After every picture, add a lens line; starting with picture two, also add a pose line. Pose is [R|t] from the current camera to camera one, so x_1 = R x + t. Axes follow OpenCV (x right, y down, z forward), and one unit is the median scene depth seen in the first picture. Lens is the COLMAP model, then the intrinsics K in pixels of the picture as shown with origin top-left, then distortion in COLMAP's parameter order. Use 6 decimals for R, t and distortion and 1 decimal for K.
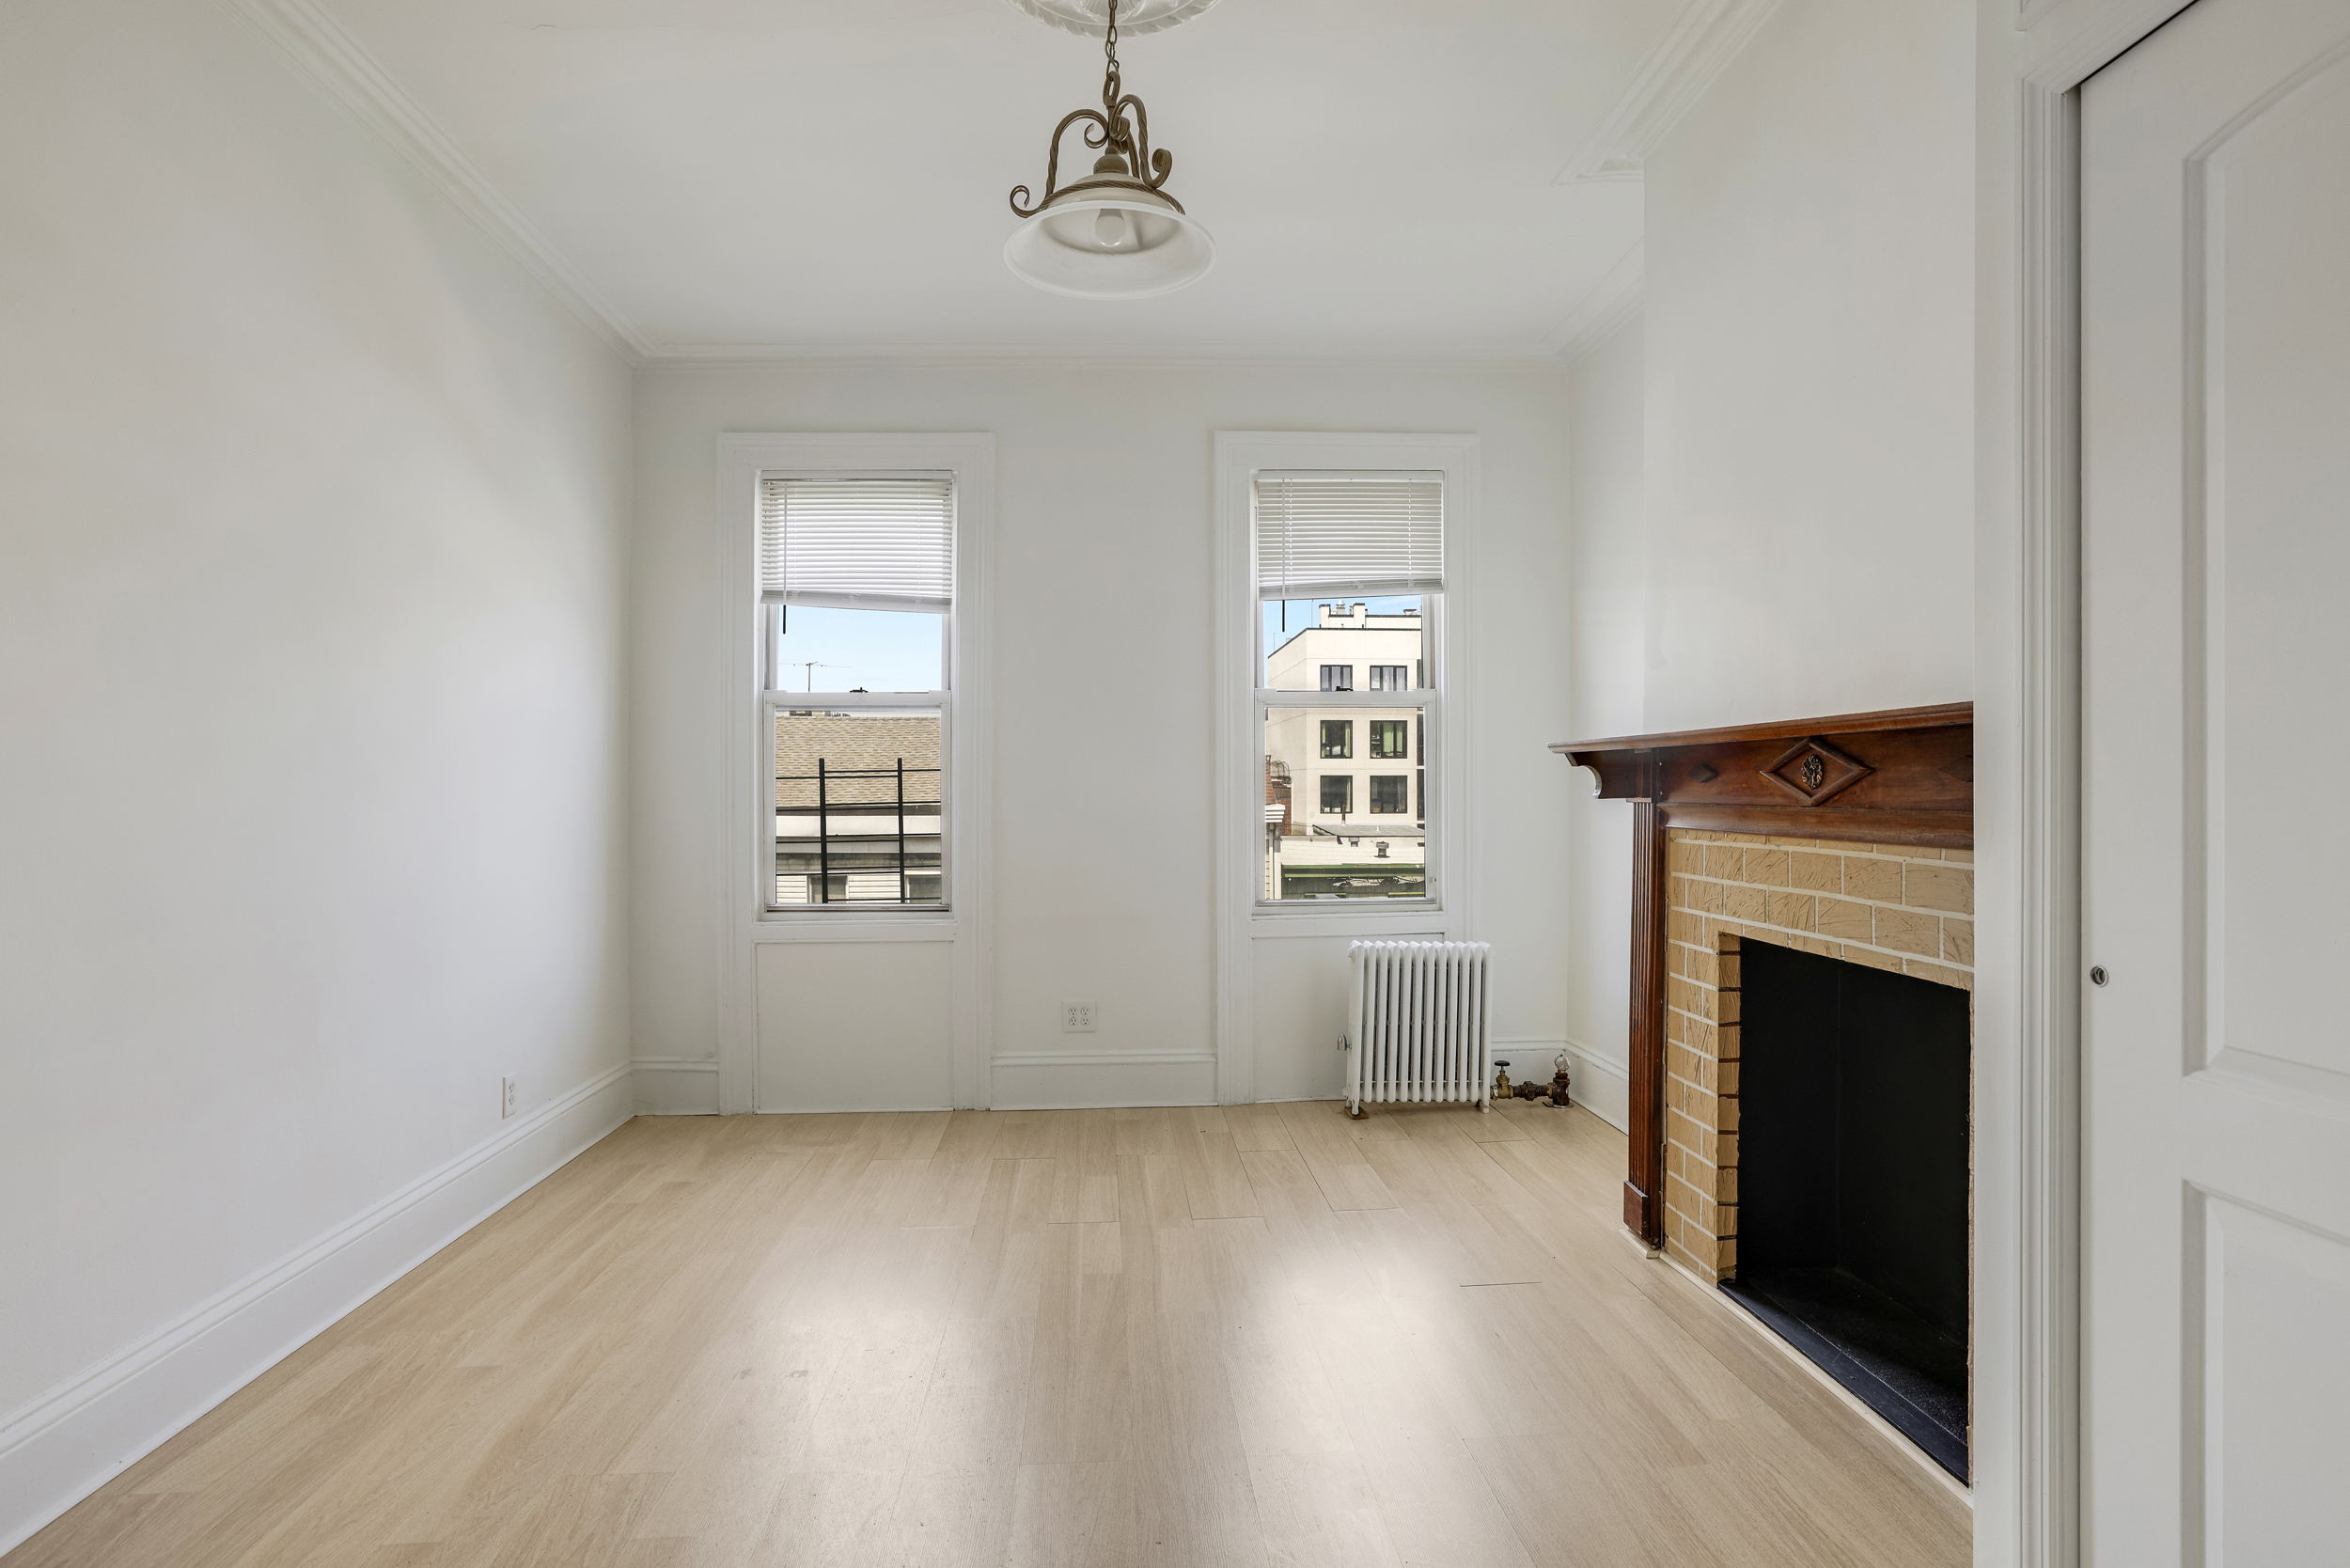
lens RADIAL K [[1177.5, 0, 1170.5], [0, 1177.5, 822.7], [0, 0, 1]] dist [-0.039540, 0.020359]
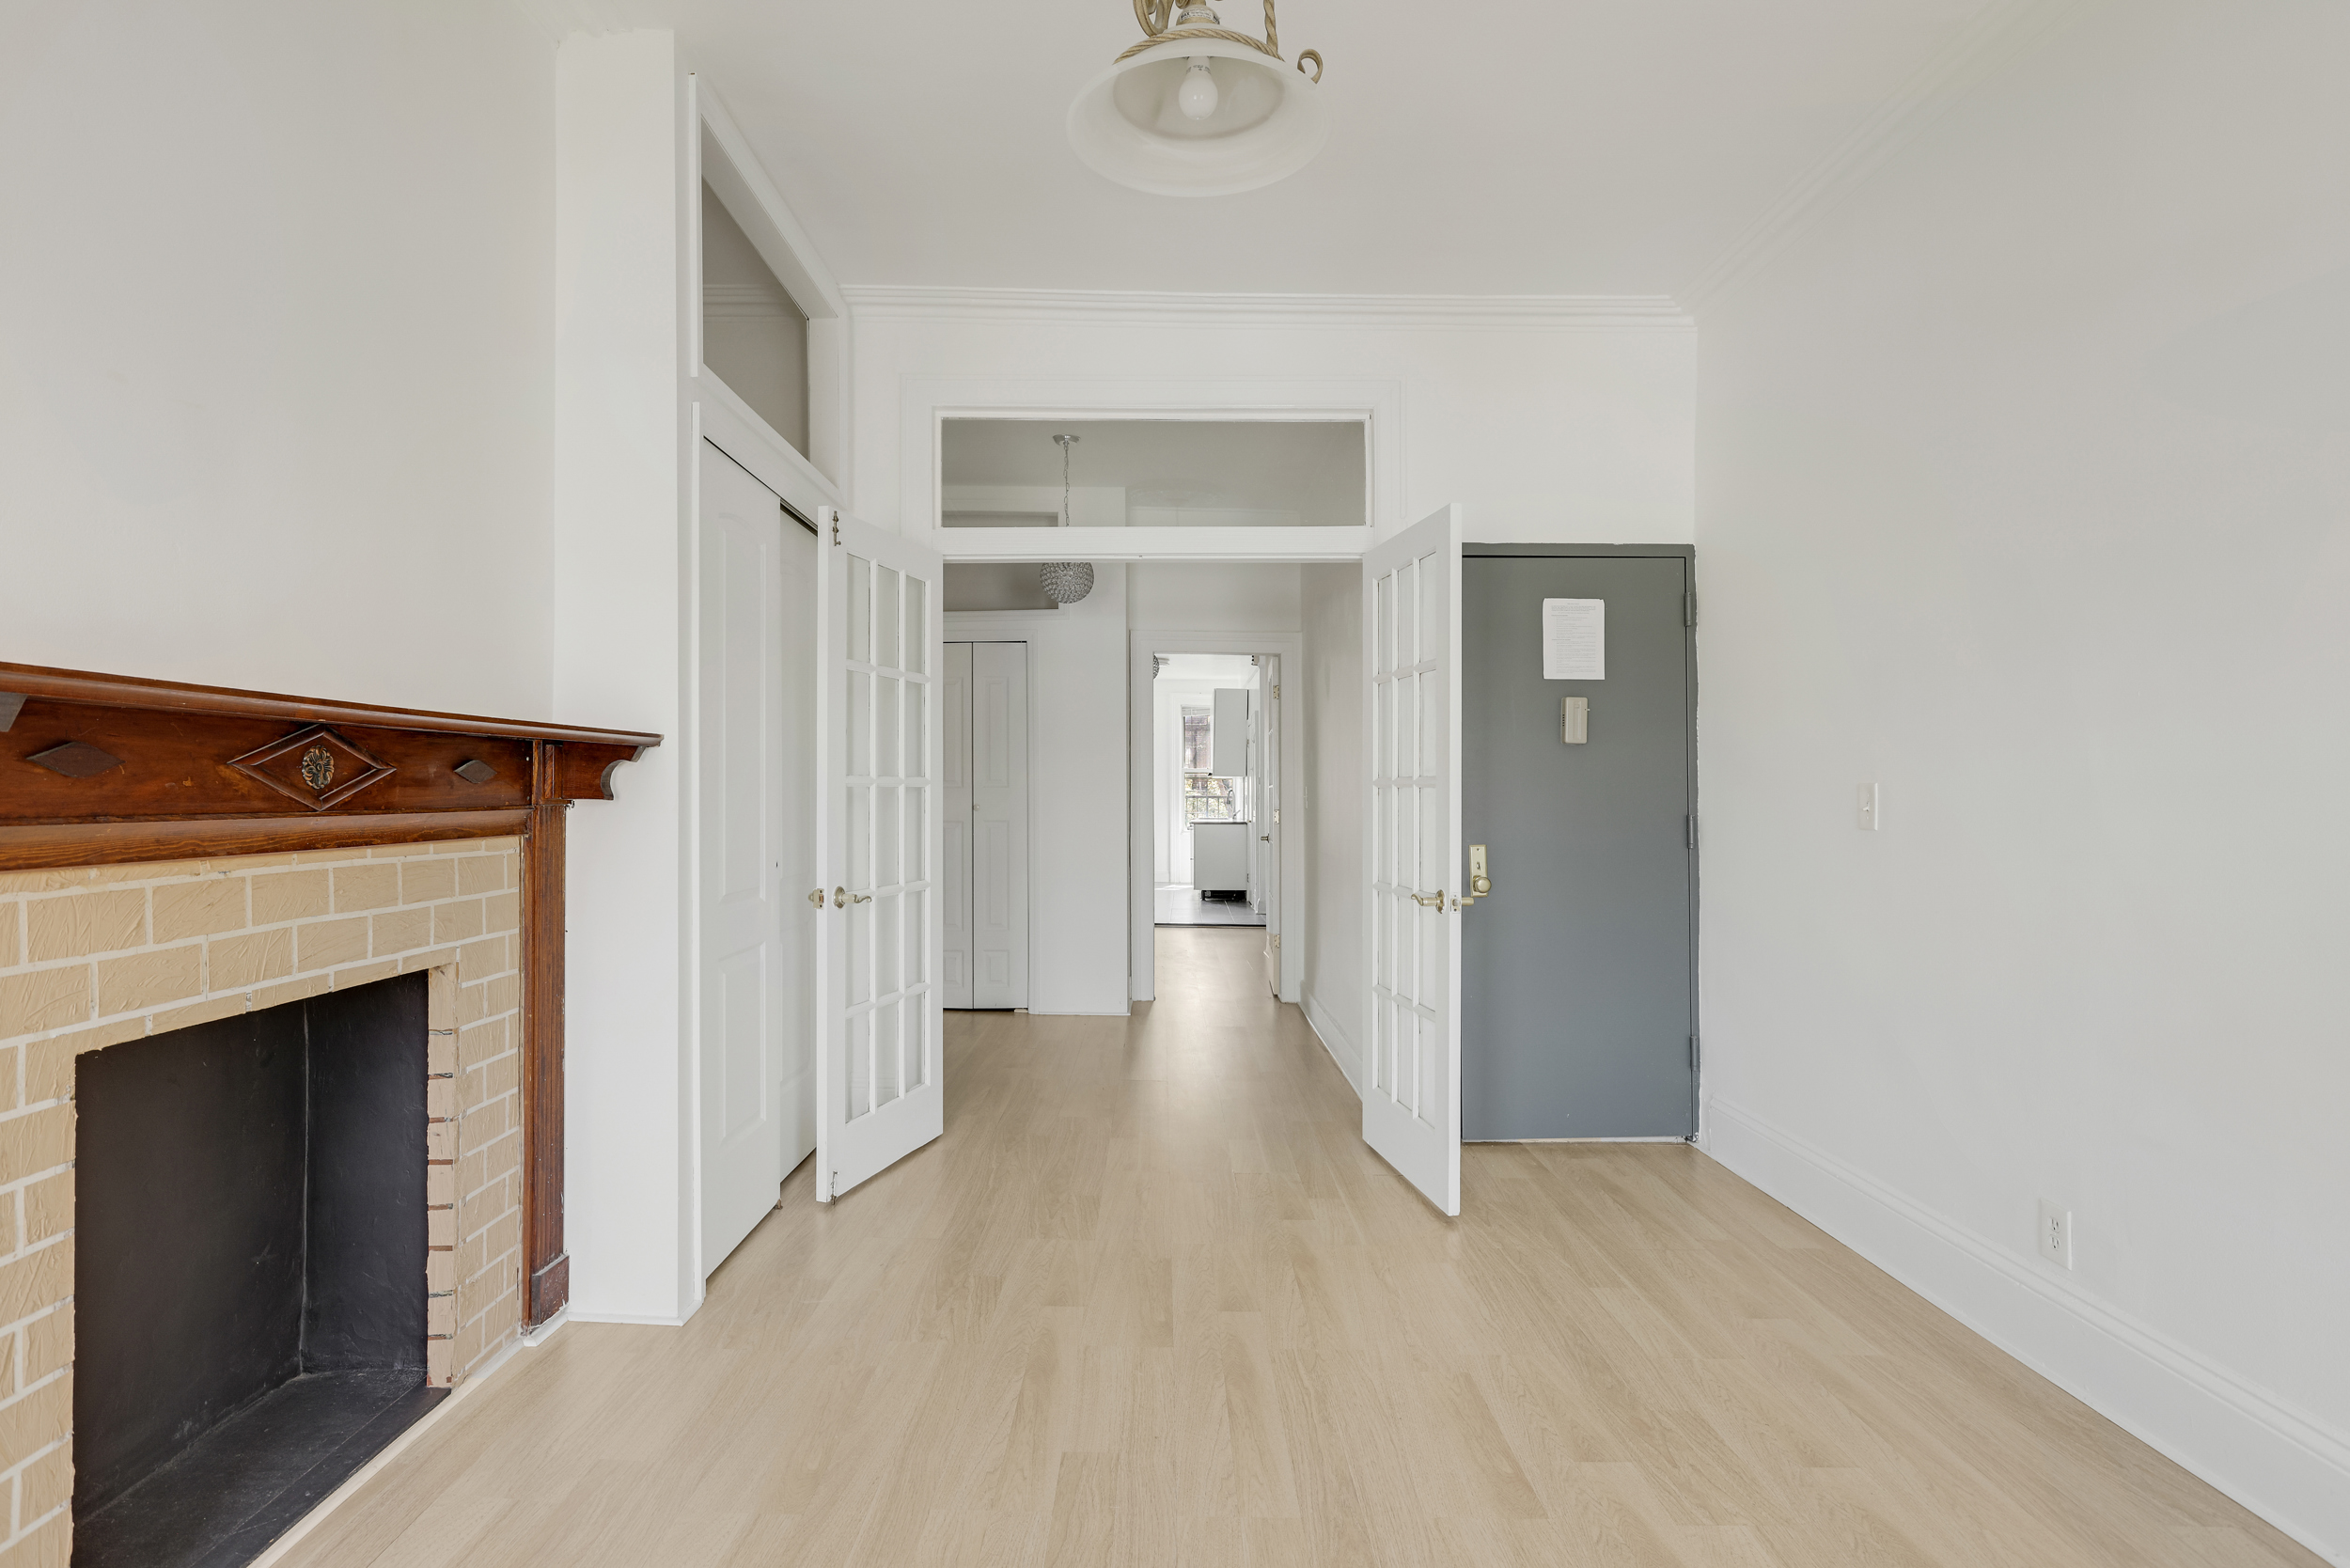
lens RADIAL K [[1177.5, 0, 1124.0], [0, 1177.5, 784.8], [0, 0, 1]] dist [-0.039540, 0.020359]
pose [[-0.995527, 0.002993, 0.094428, -0.038791], [0.005649, 0.999595, 0.027875, -0.026933], [-0.094307, 0.028283, -0.995141, 0.921534]]
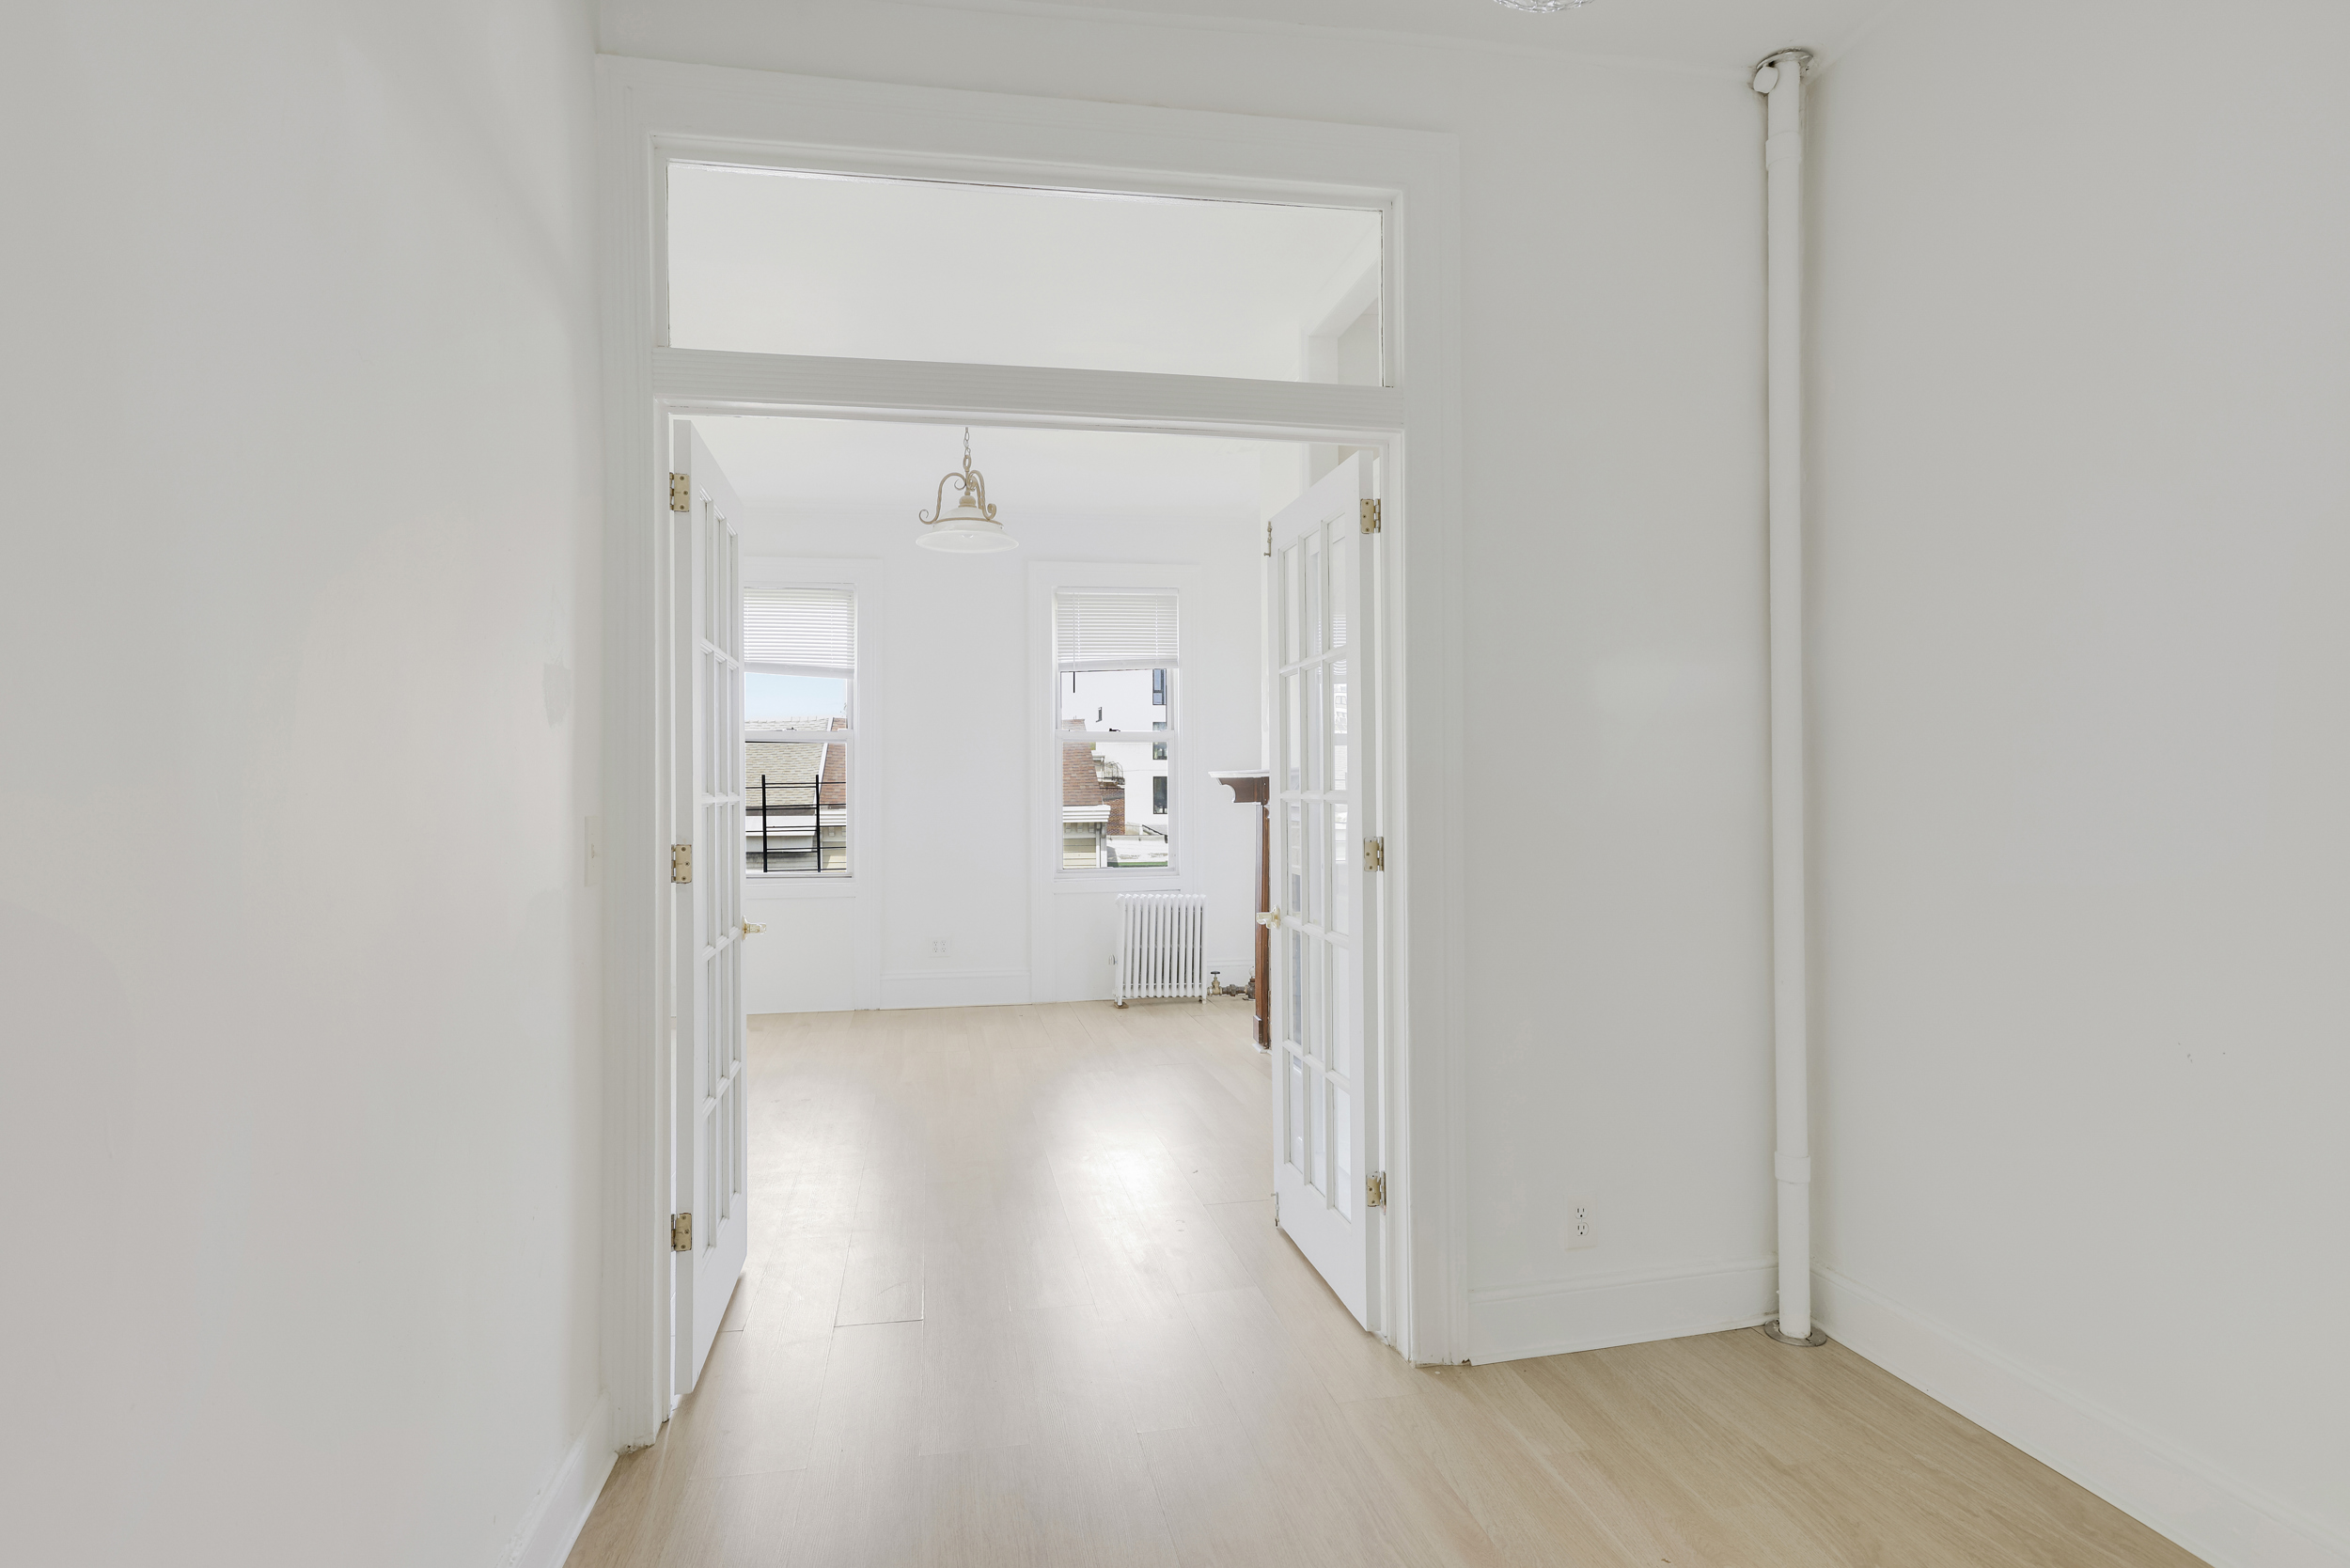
lens RADIAL K [[1177.5, 0, 1134.1], [0, 1177.5, 815.1], [0, 0, 1]] dist [-0.039540, 0.020359]
pose [[0.994176, -0.001777, 0.107753, 0.009040], [0.001985, 0.999996, -0.001829, -0.000393], [-0.107750, 0.002033, 0.994176, -0.548474]]
